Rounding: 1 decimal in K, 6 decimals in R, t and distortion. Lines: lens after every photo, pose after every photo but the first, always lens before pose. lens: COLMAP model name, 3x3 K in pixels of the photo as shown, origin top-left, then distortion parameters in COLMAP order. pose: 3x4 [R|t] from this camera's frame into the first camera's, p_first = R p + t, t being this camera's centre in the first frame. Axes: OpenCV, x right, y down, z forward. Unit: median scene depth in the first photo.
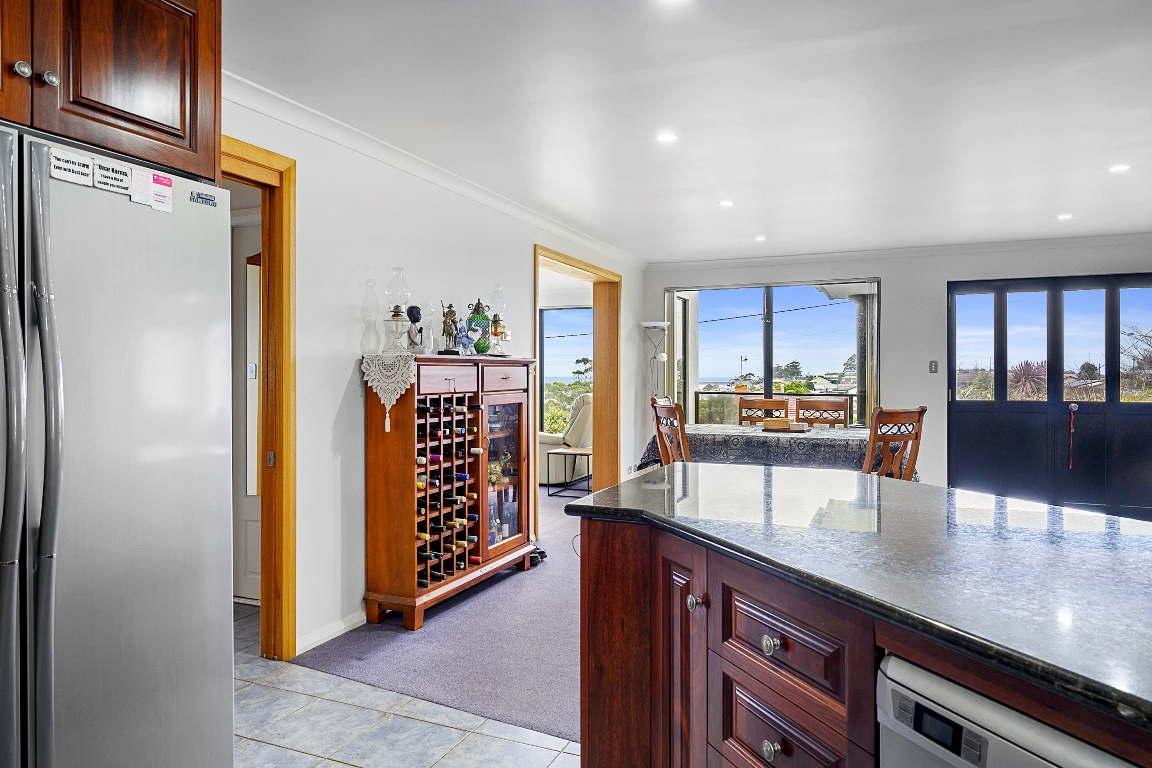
lens RADIAL K [[737.1, 0, 569.6], [0, 737.1, 377.7], [0, 0, 1]] dist [-0.042102, 0.000074]
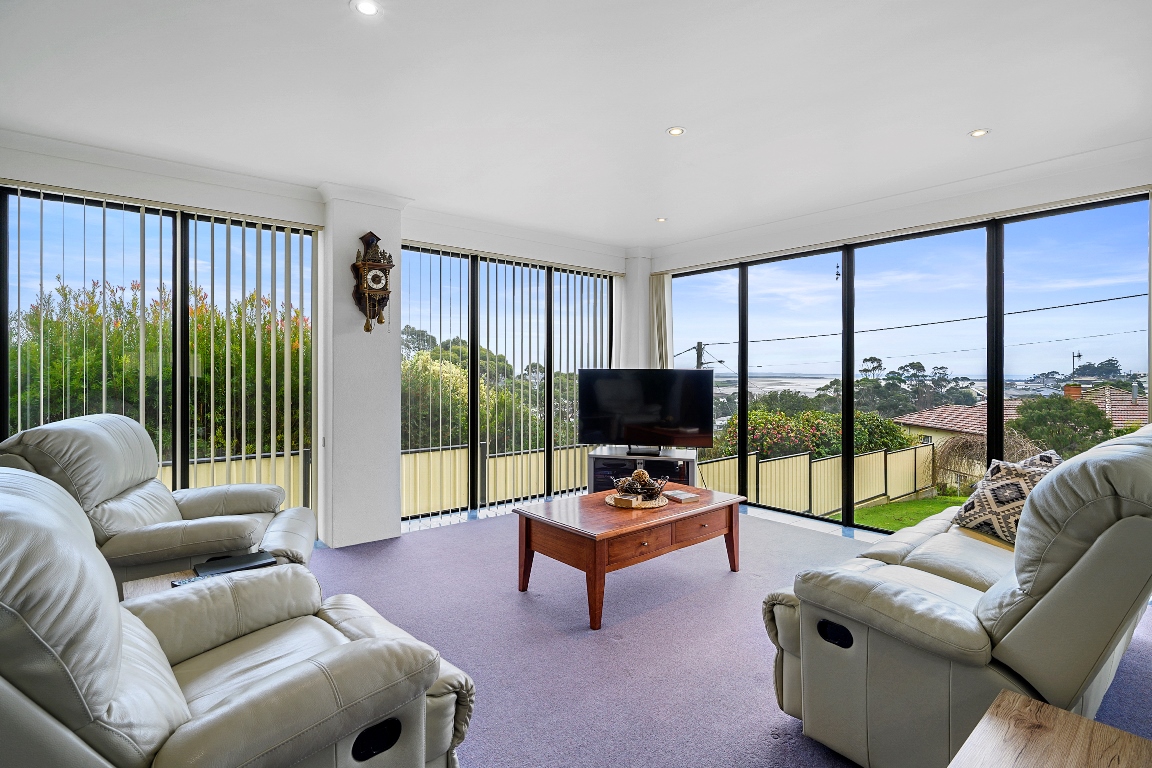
lens RADIAL K [[558.8, 0, 571.8], [0, 558.8, 374.0], [0, 0, 1]] dist [-0.002997, -0.000142]
pose [[0.890297, 0.003308, -0.455368, 0.004963], [-0.003566, 0.999994, 0.000294, 0.004270], [0.455366, 0.001362, 0.890303, 0.783473]]
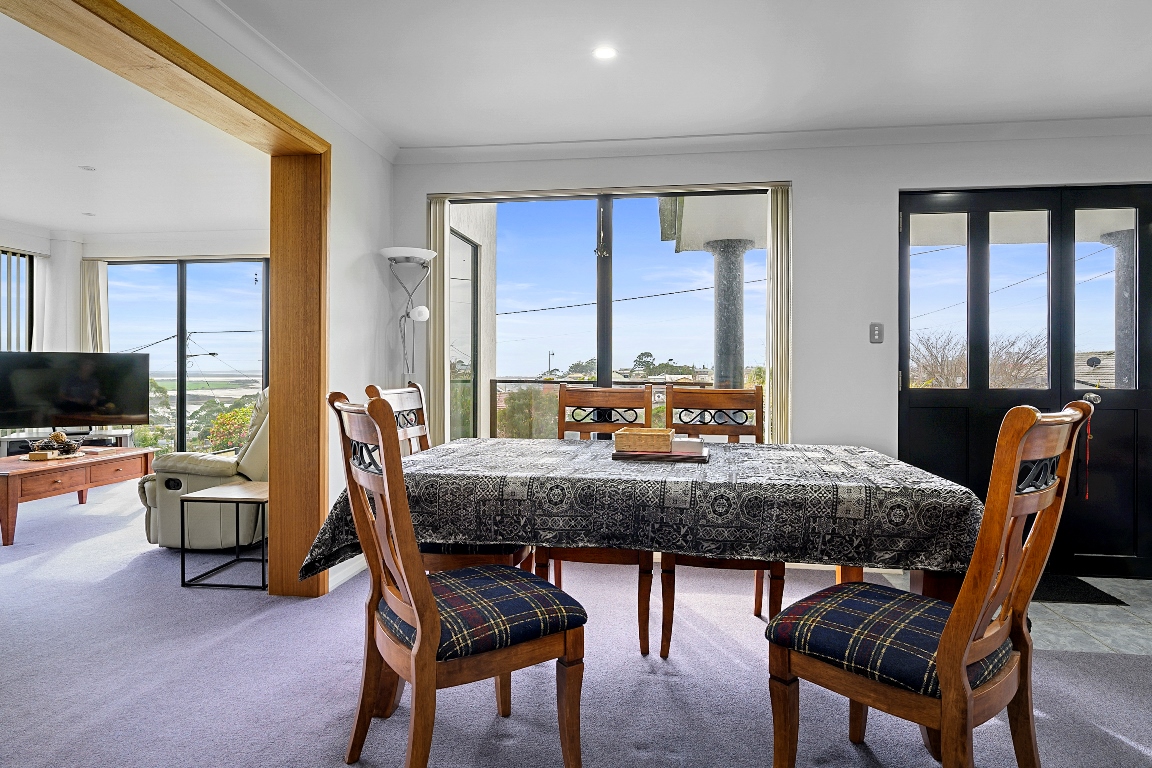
lens RADIAL K [[664.6, 0, 580.1], [0, 664.6, 369.4], [0, 0, 1]] dist [-0.004871, 0.001476]
pose [[0.961845, 0.003379, 0.273573, 0.116942], [-0.002155, 0.999986, -0.004773, 0.017972], [-0.273586, 0.004001, 0.961839, 0.545162]]
